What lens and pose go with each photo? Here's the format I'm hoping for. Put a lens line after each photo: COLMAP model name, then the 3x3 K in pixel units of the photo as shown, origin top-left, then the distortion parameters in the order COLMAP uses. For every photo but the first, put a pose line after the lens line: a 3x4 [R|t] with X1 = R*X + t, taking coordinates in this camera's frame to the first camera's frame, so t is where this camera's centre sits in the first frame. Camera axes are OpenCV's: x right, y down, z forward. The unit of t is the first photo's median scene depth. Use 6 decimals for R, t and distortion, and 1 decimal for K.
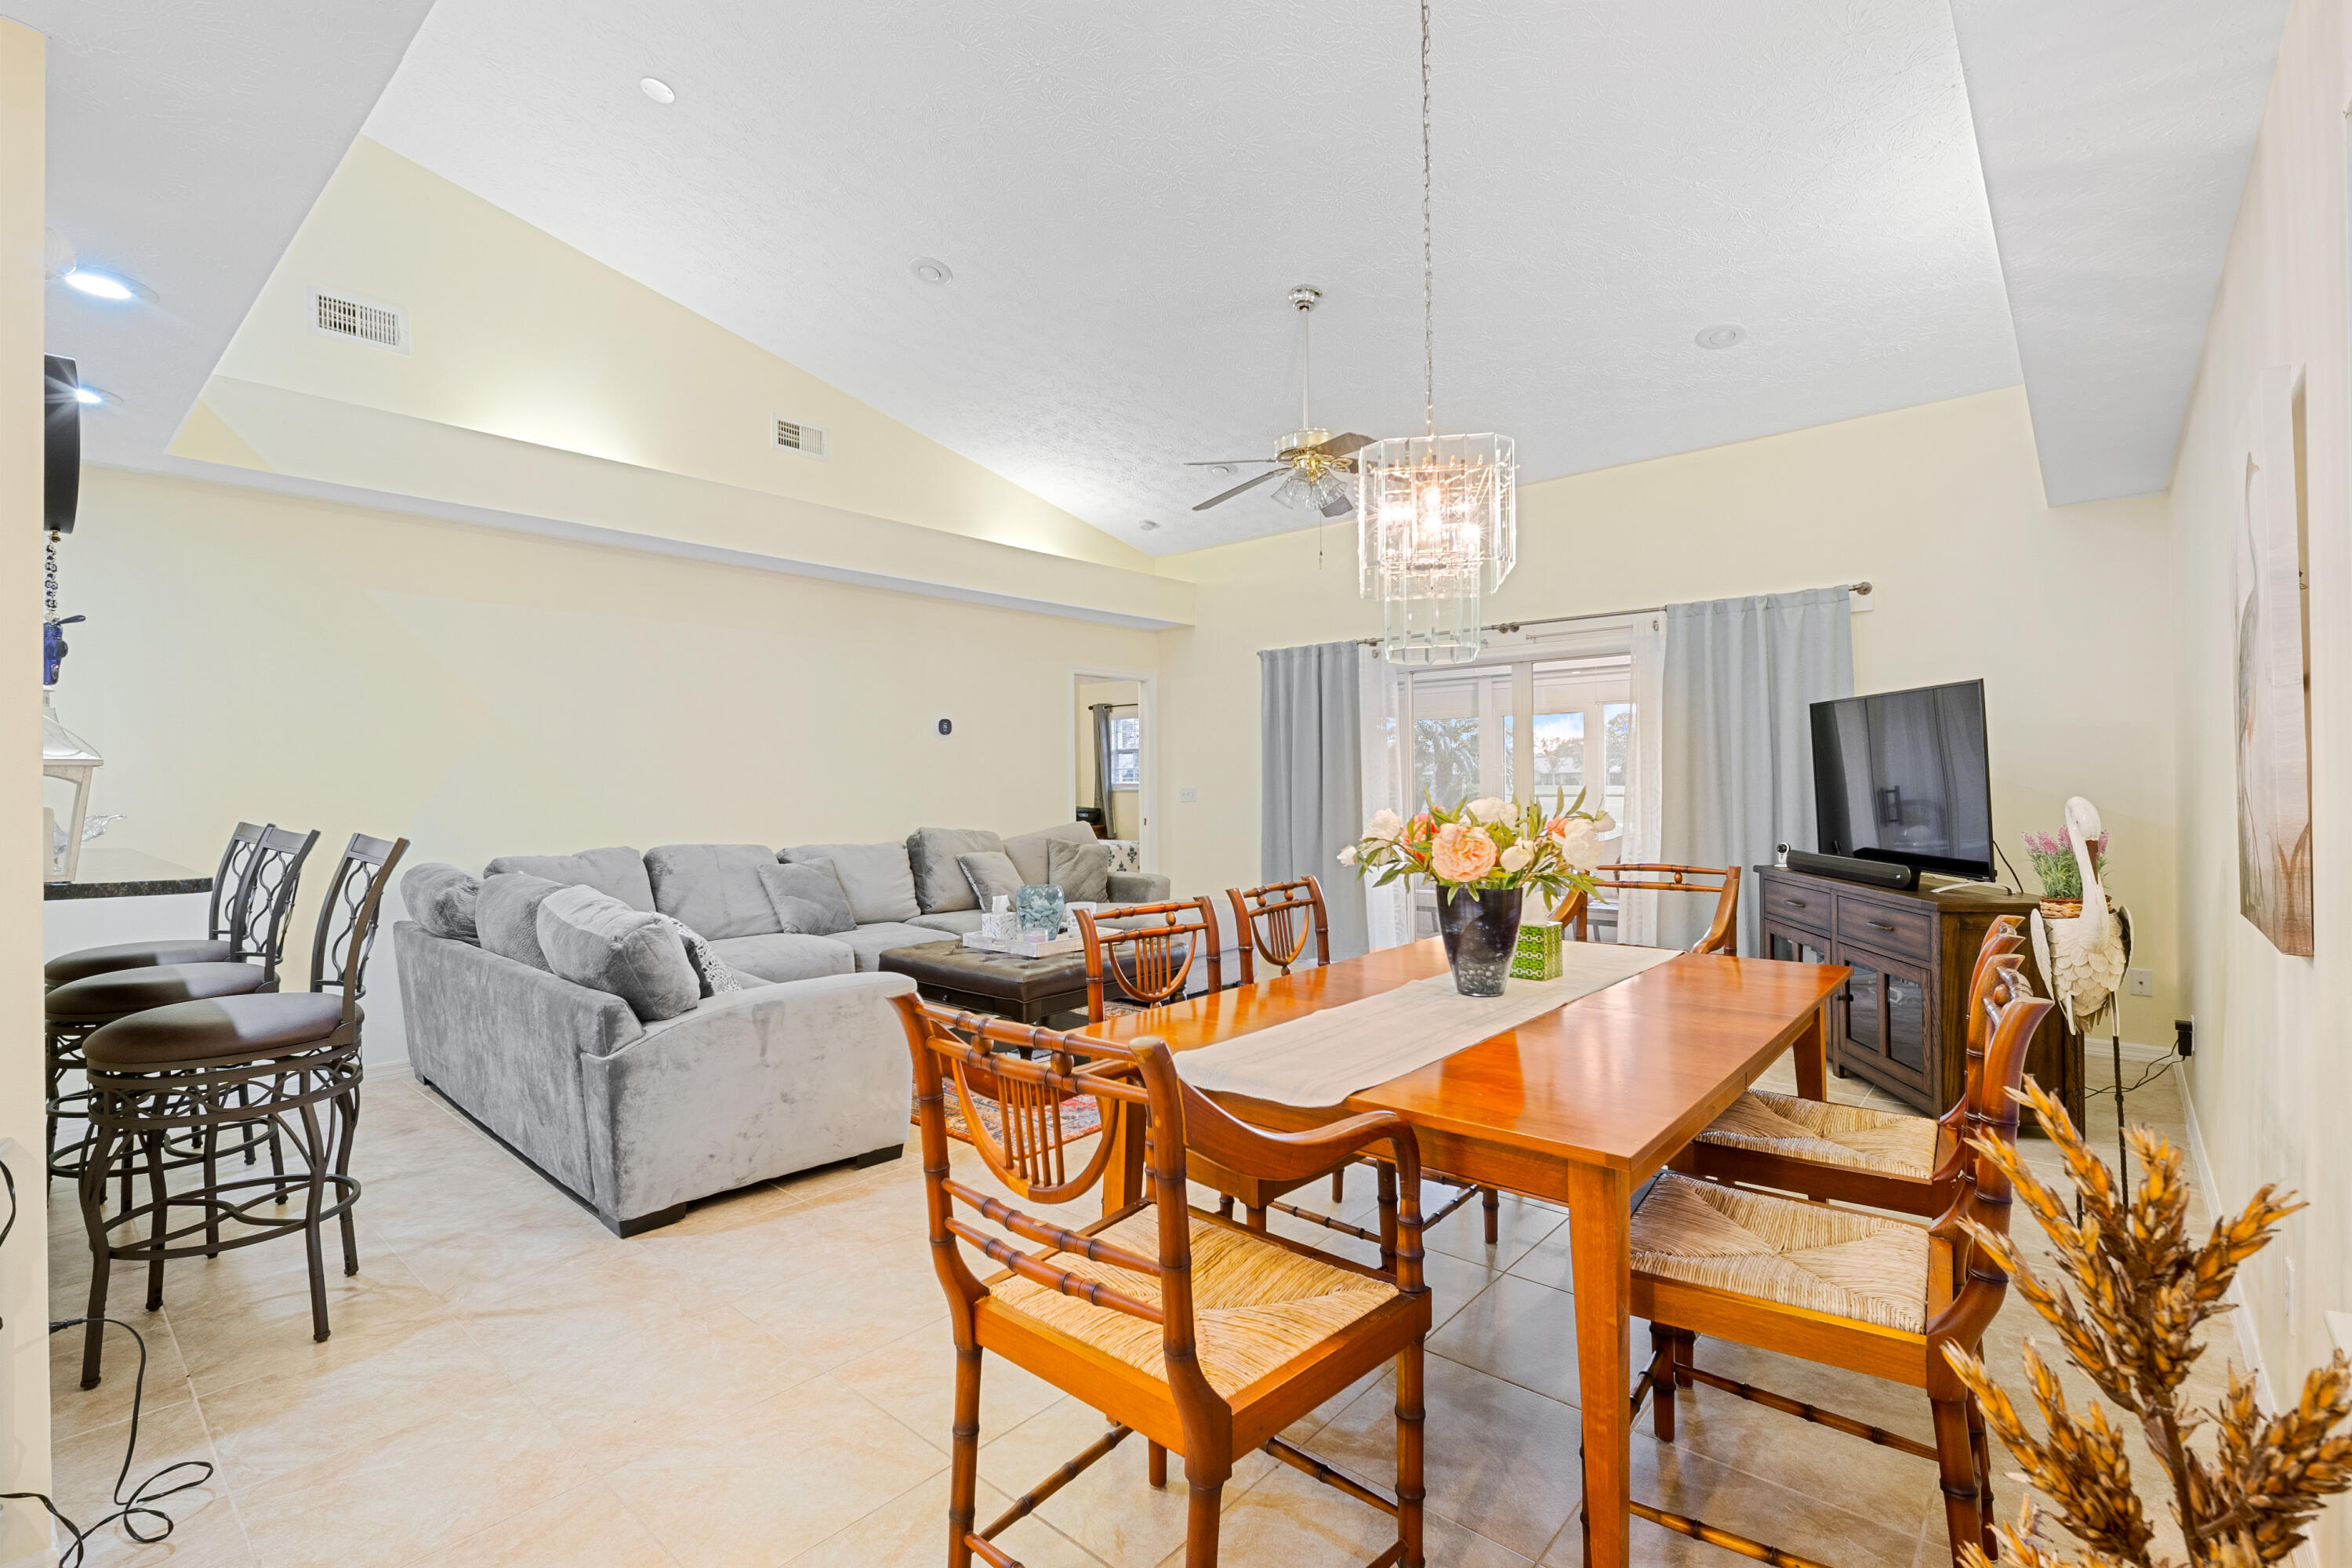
lens RADIAL K [[1043.6, 0, 1180.4], [0, 1043.6, 775.3], [0, 0, 1]] dist [0.011602, -0.007691]
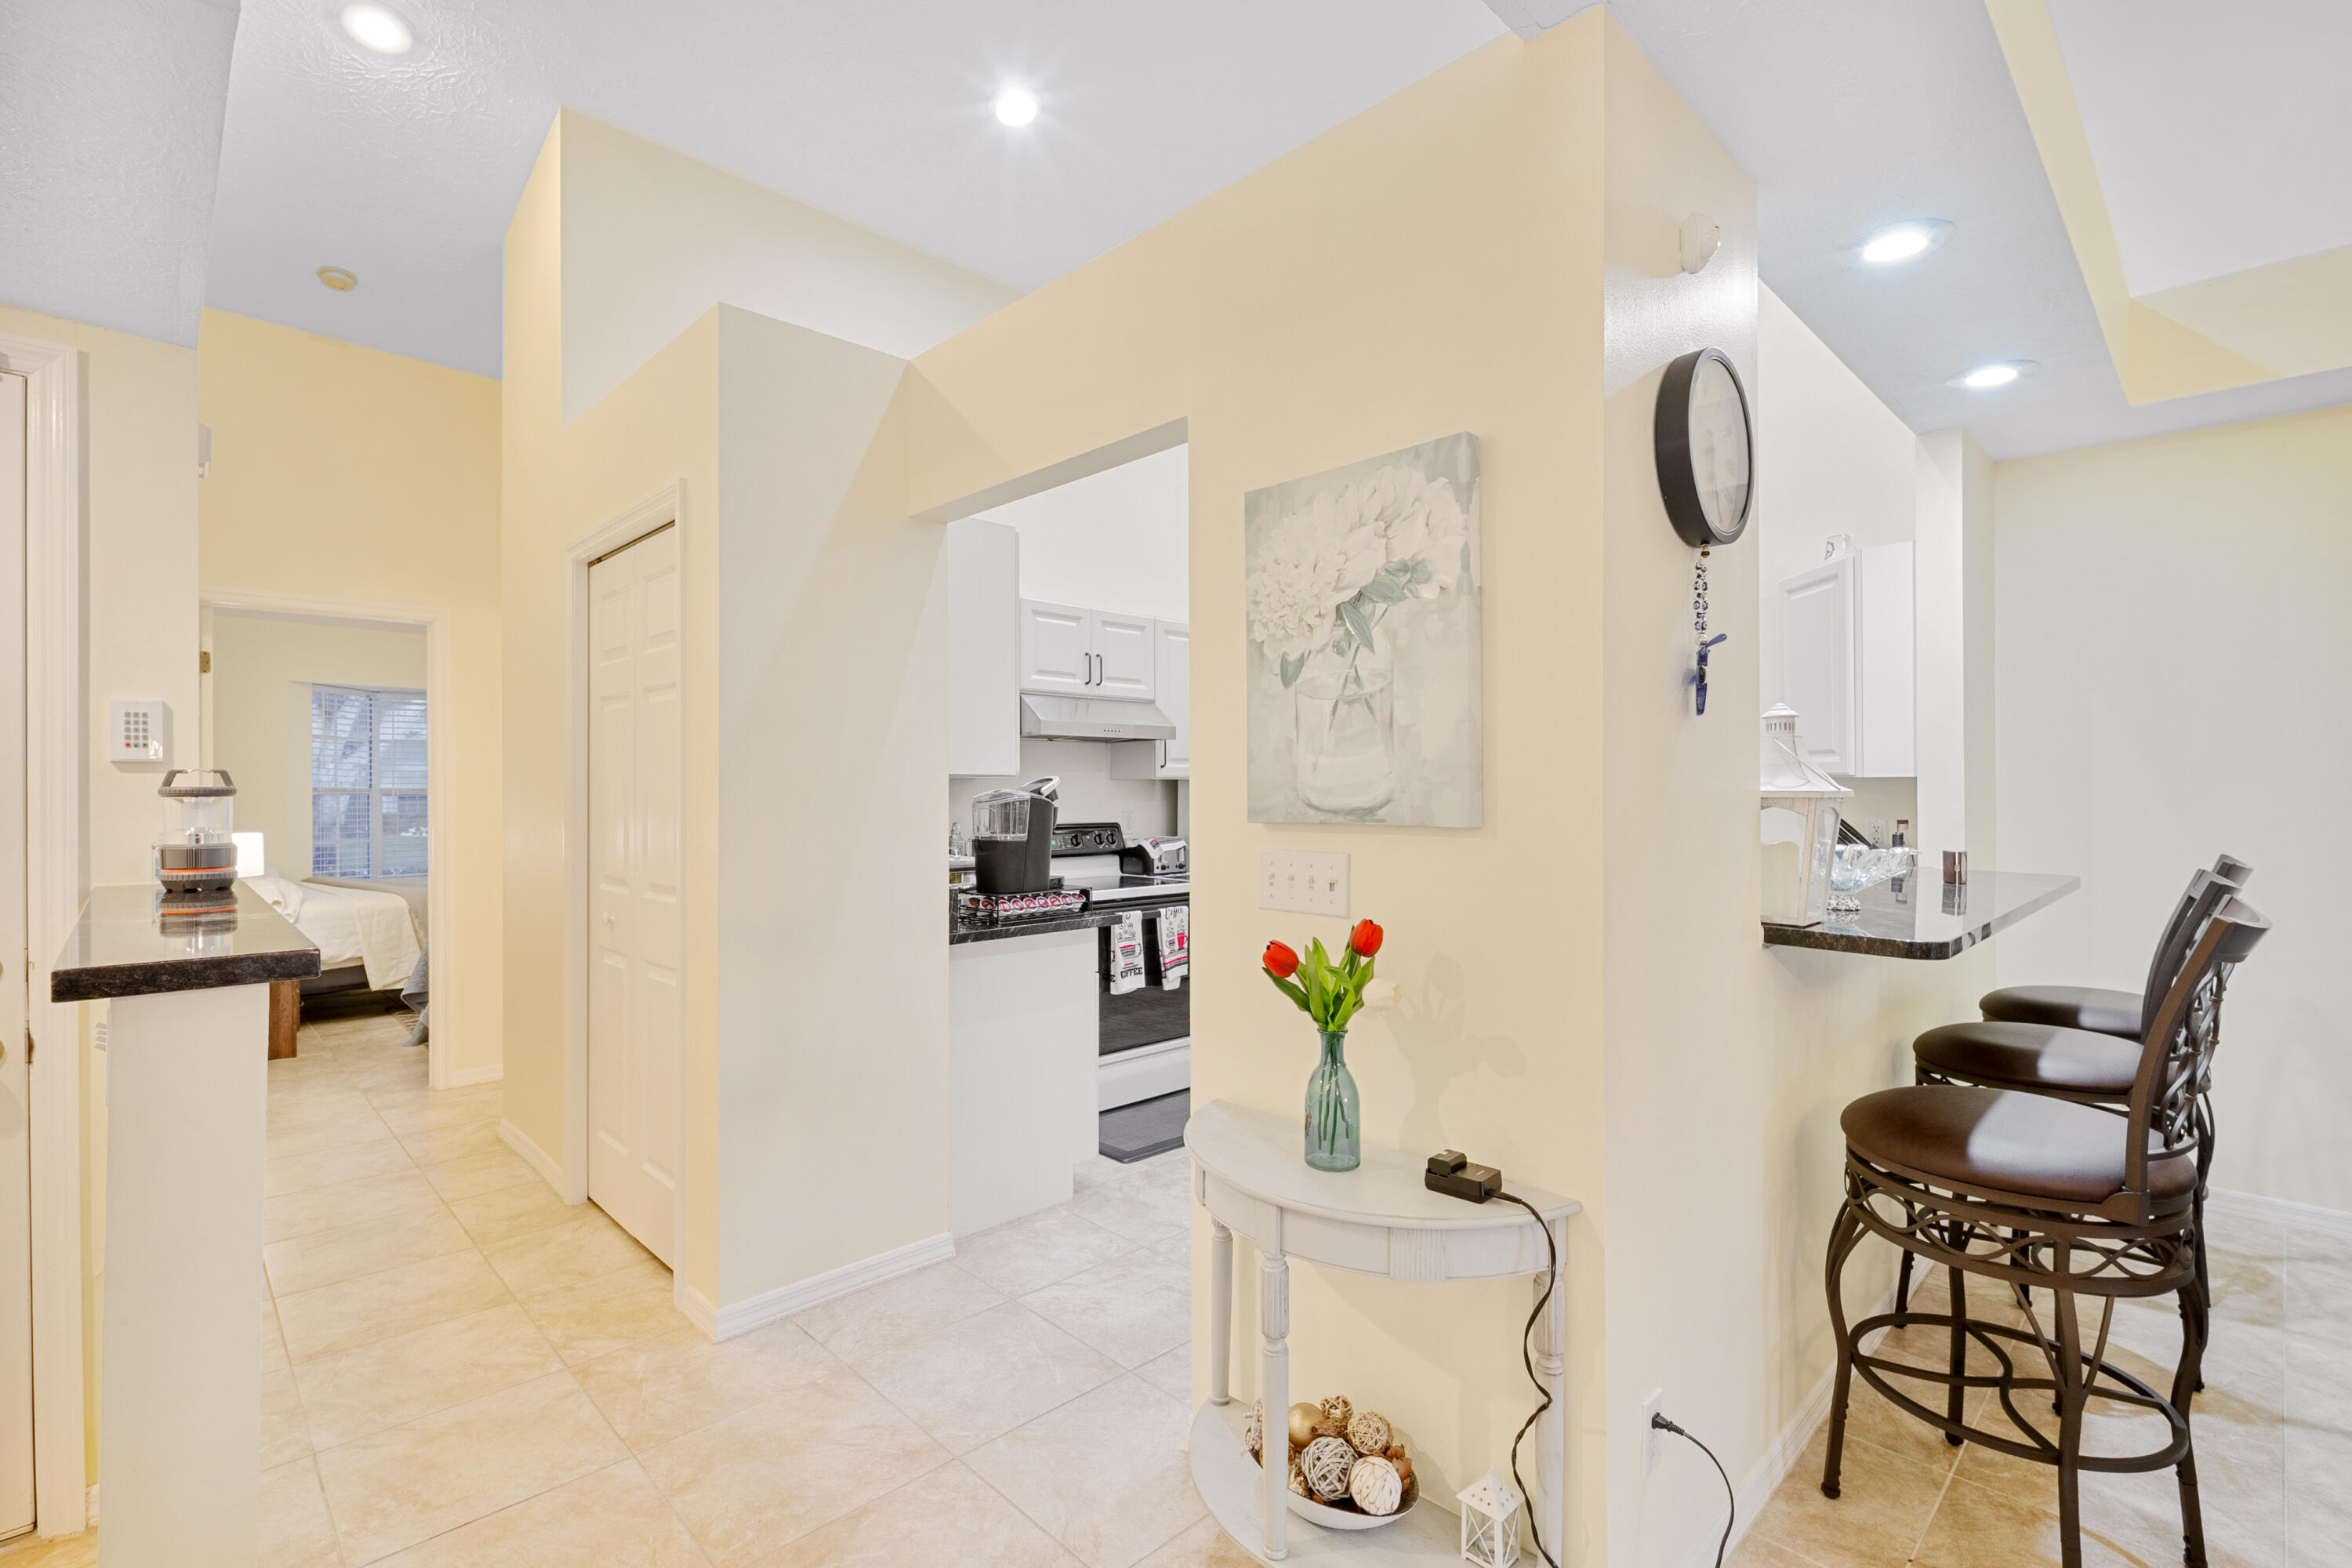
lens RADIAL K [[1070.6, 0, 1152.3], [0, 1070.6, 792.8], [0, 0, 1]] dist [0.002259, -0.000579]
pose [[-0.100497, 0.012374, -0.994860, -0.064298], [0.010331, 0.999882, 0.011393, -0.021799], [0.994884, -0.009133, -0.100613, 0.384971]]
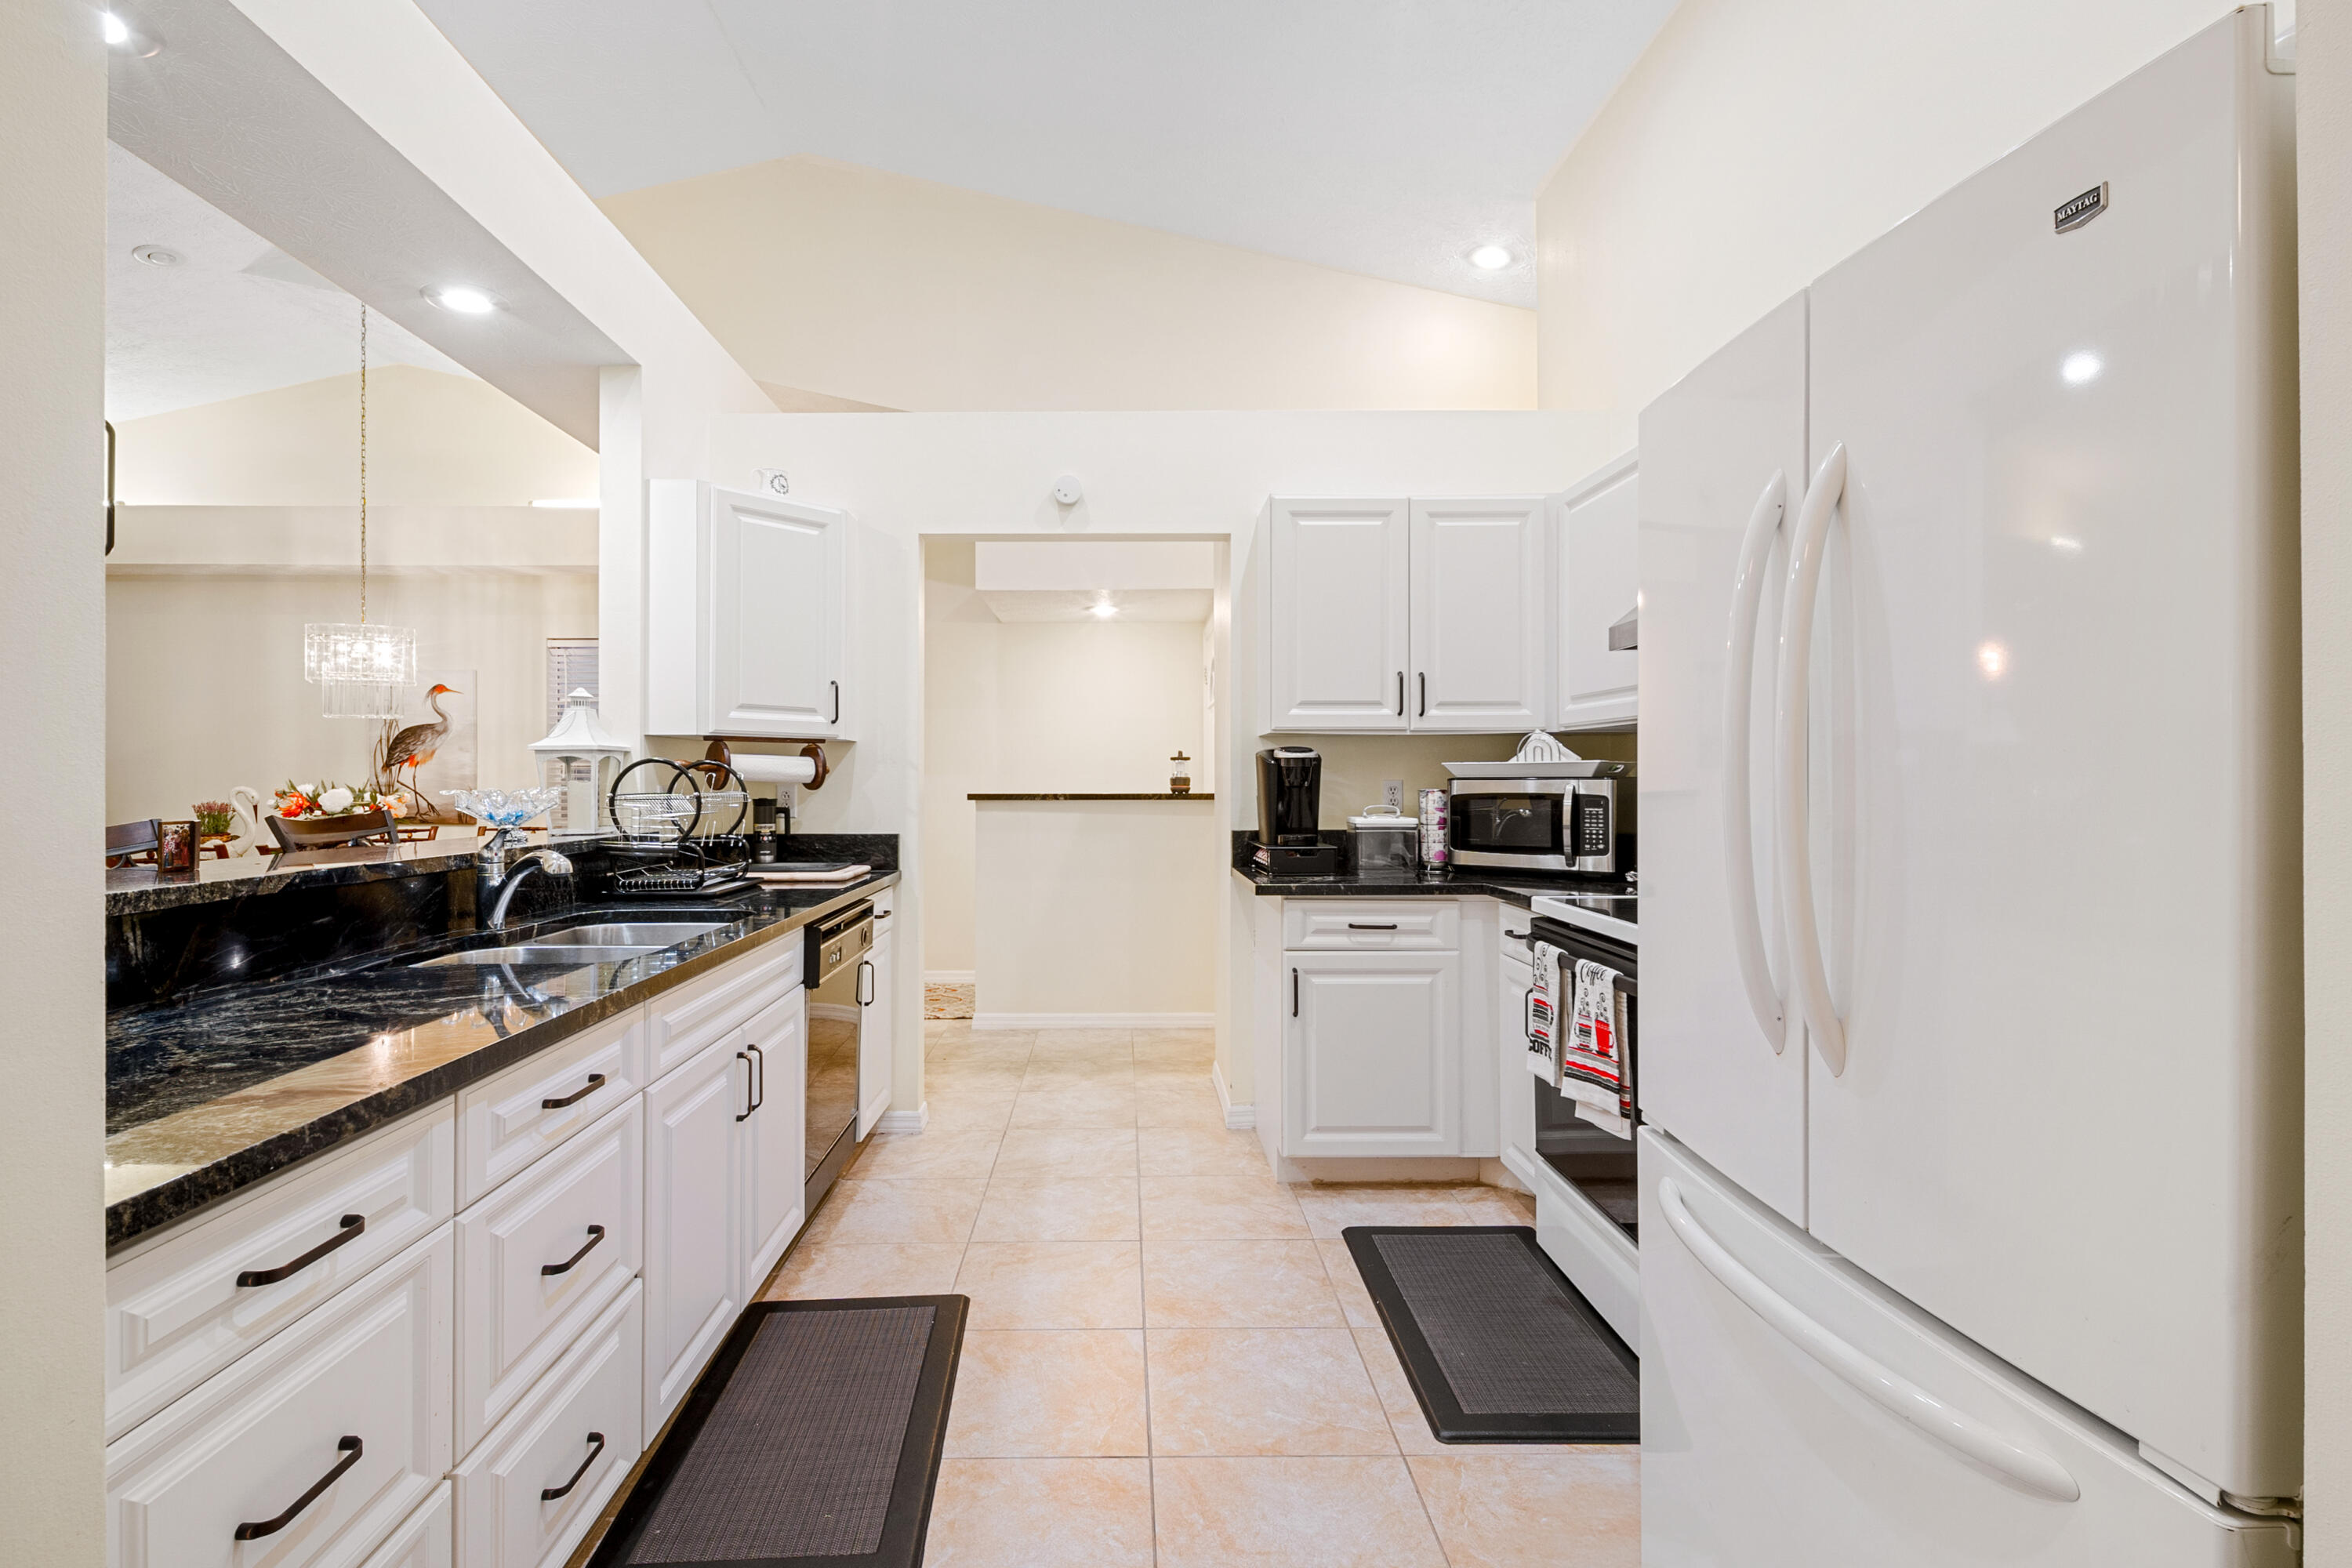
lens RADIAL K [[1068.1, 0, 1137.9], [0, 1068.1, 777.2], [0, 0, 1]] dist [0.013155, -0.008914]
pose [[-0.670286, 0.011994, 0.742006, -1.936705], [0.003752, 0.999911, -0.012773, 0.033539], [-0.742094, -0.005778, -0.670271, 1.016796]]
